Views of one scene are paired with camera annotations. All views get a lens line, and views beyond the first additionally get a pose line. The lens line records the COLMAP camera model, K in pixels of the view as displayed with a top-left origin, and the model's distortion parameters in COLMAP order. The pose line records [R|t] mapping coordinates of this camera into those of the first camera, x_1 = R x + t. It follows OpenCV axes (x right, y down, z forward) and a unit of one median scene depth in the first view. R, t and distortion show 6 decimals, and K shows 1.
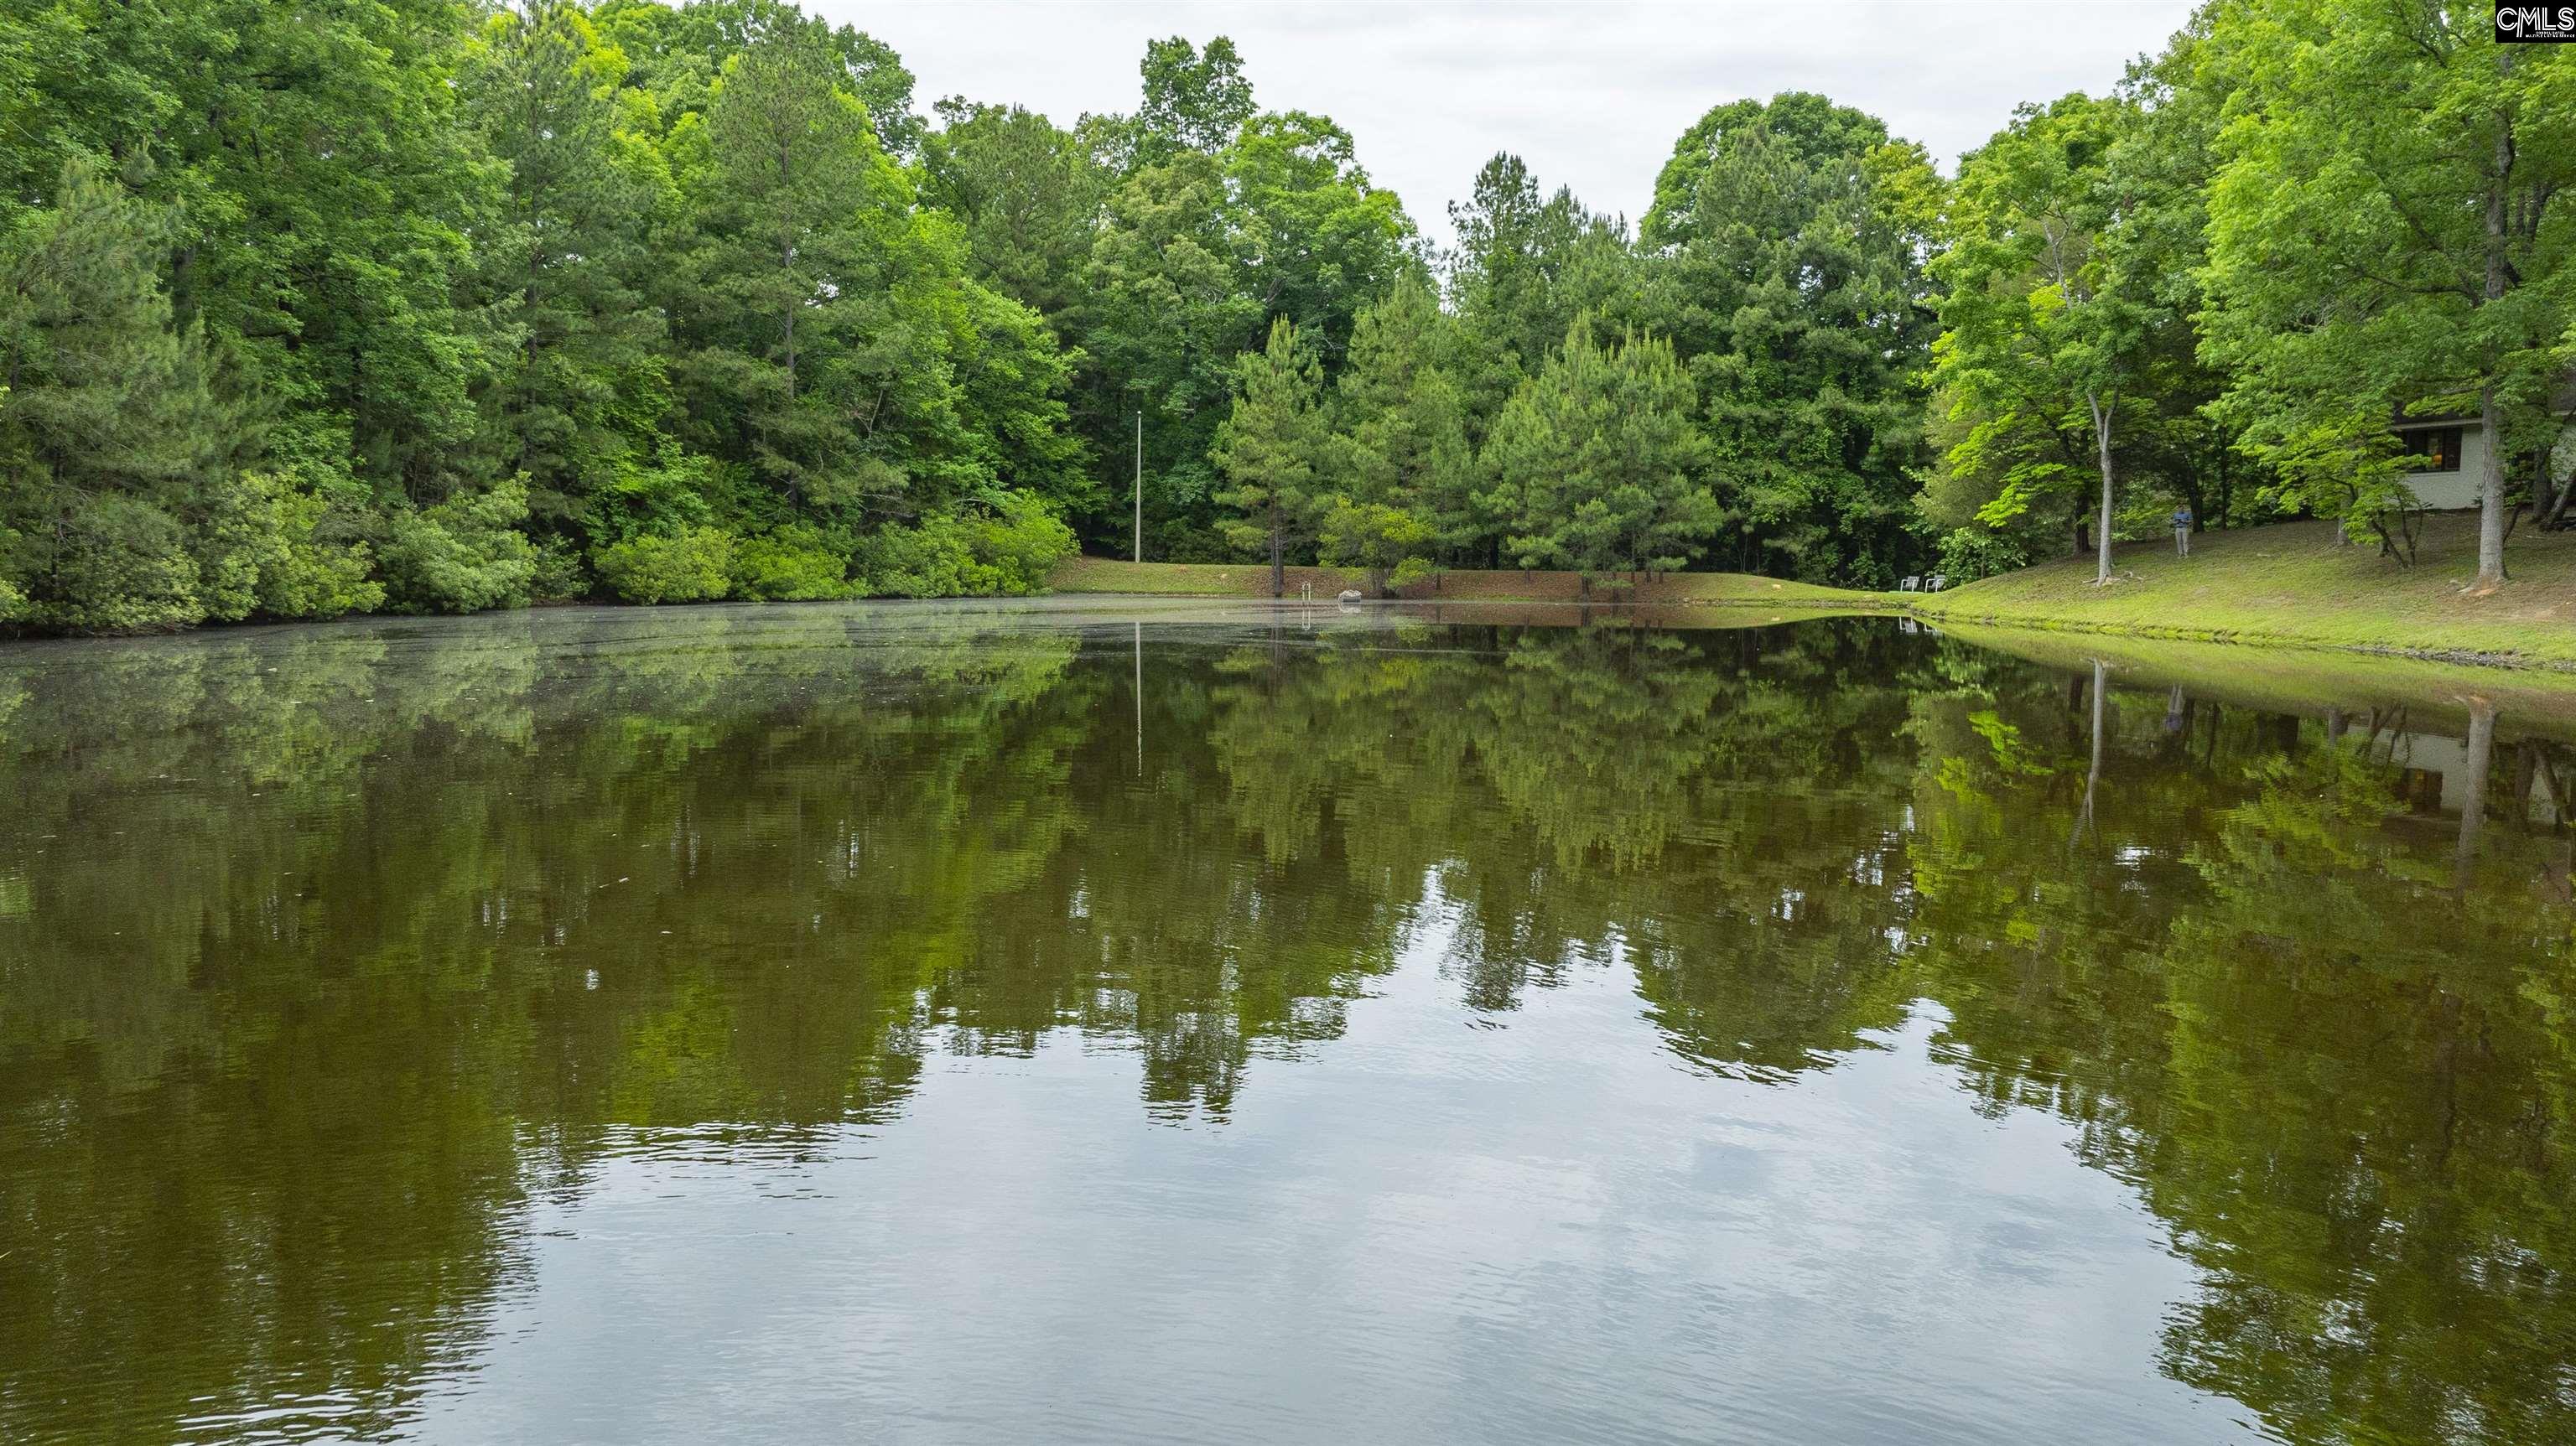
lens RADIAL K [[1956.6, 0, 1284.5], [0, 1956.6, 712.5], [0, 0, 1]] dist [-0.007720, 0.005364]
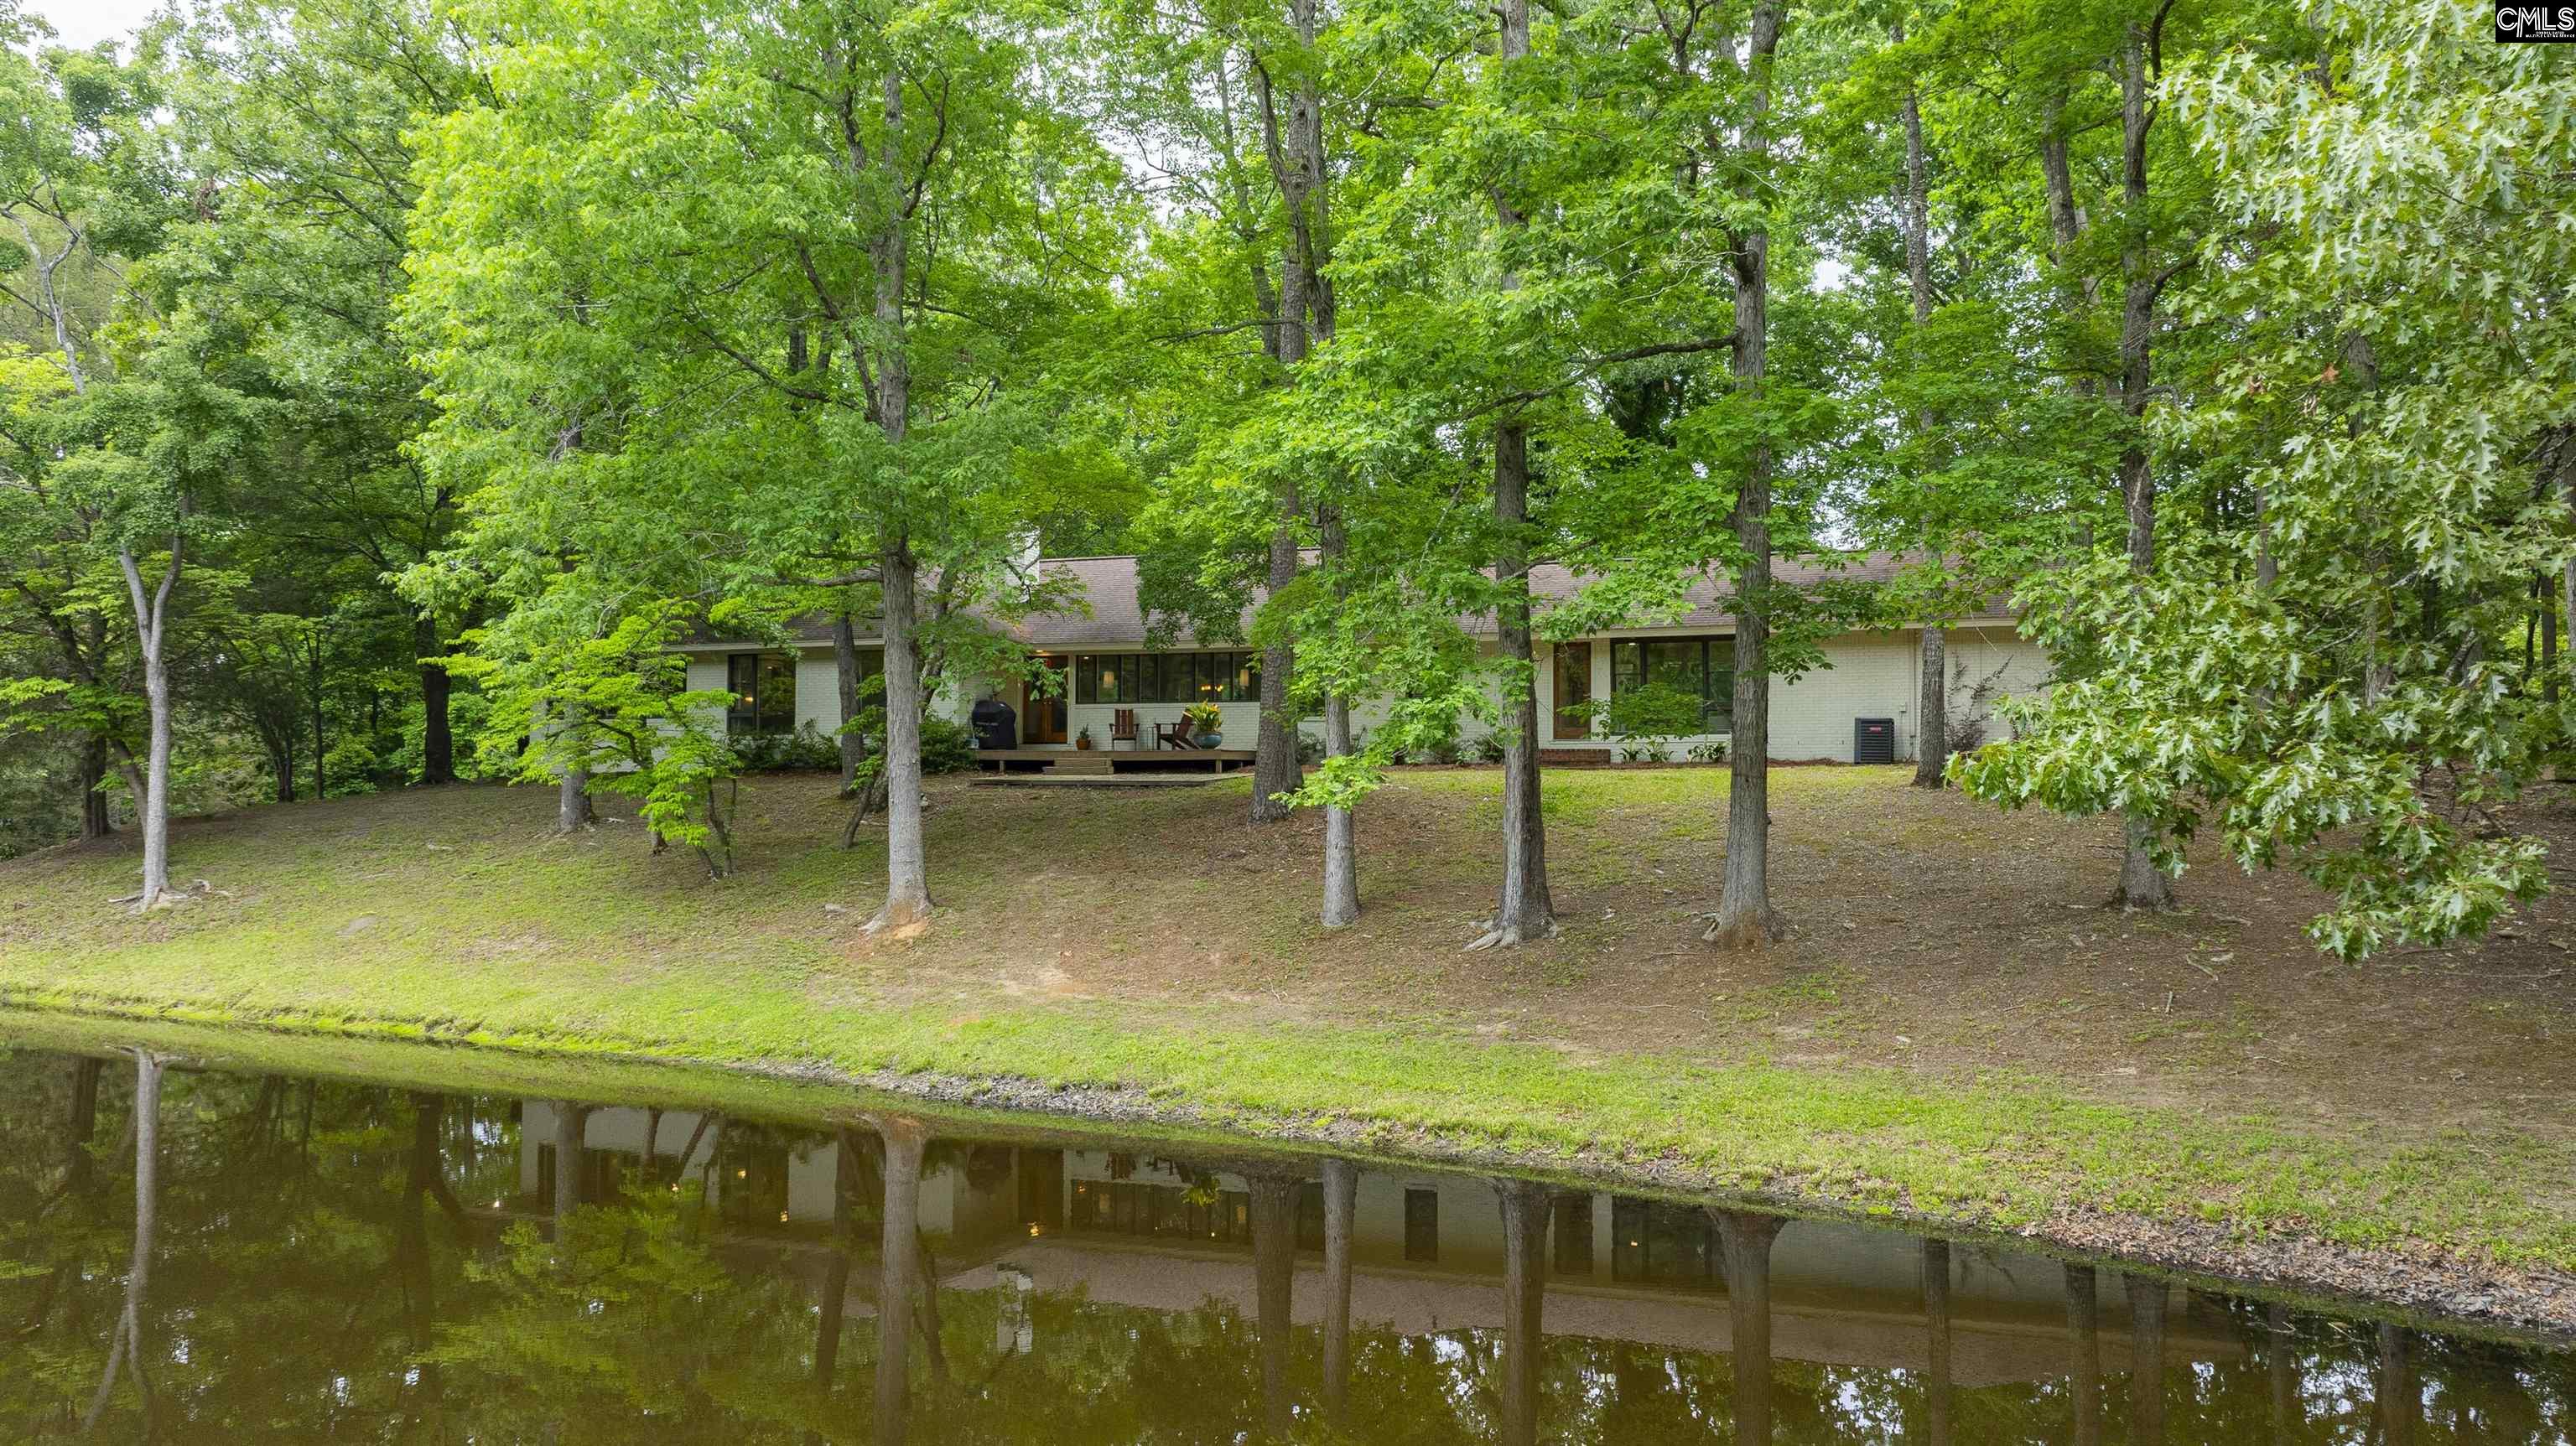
lens RADIAL K [[1956.6, 0, 1284.5], [0, 1956.6, 712.5], [0, 0, 1]] dist [-0.007720, 0.005364]
pose [[0.575050, 0.035383, 0.817353, 0.116540], [0.064541, 0.993989, -0.088437, -0.037599], [-0.815568, 0.103609, 0.569310, 0.322411]]
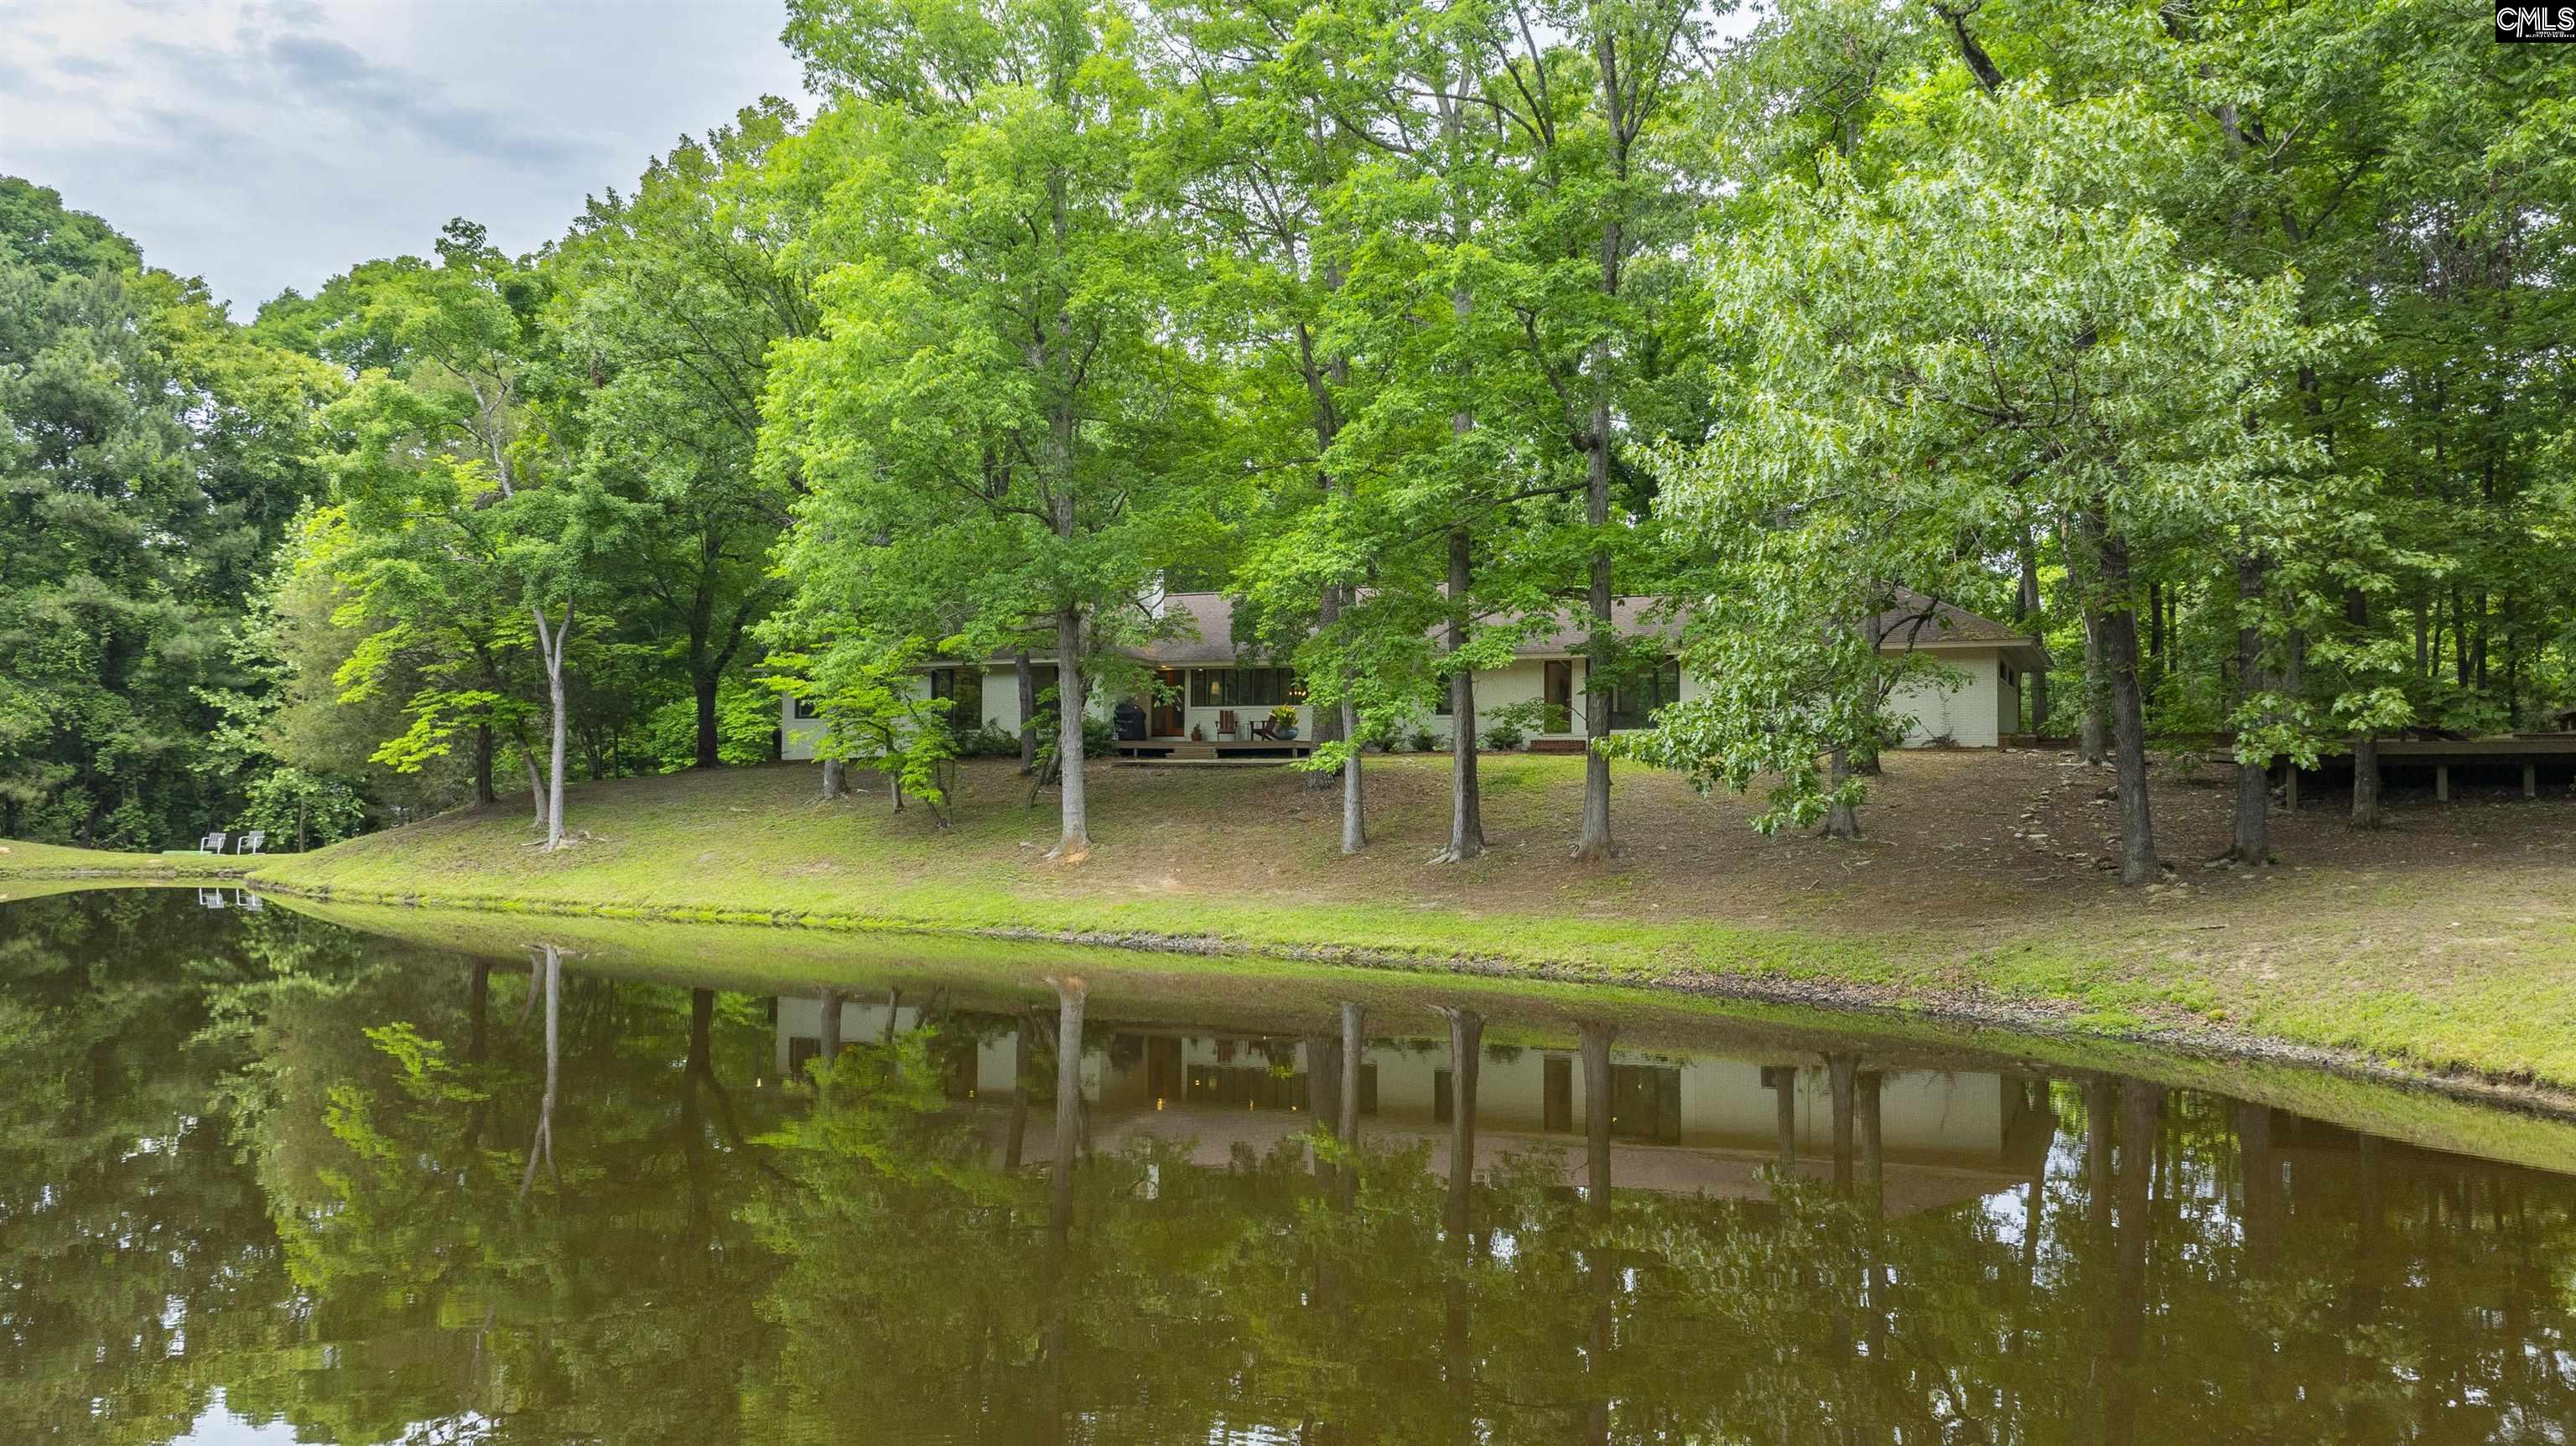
lens RADIAL K [[1956.6, 0, 1284.5], [0, 1956.6, 712.5], [0, 0, 1]] dist [-0.007720, 0.005364]
pose [[0.628306, 0.032902, 0.777270, -0.004009], [0.059711, 0.994119, -0.090349, -0.023218], [-0.775671, 0.103179, 0.622646, 0.210188]]
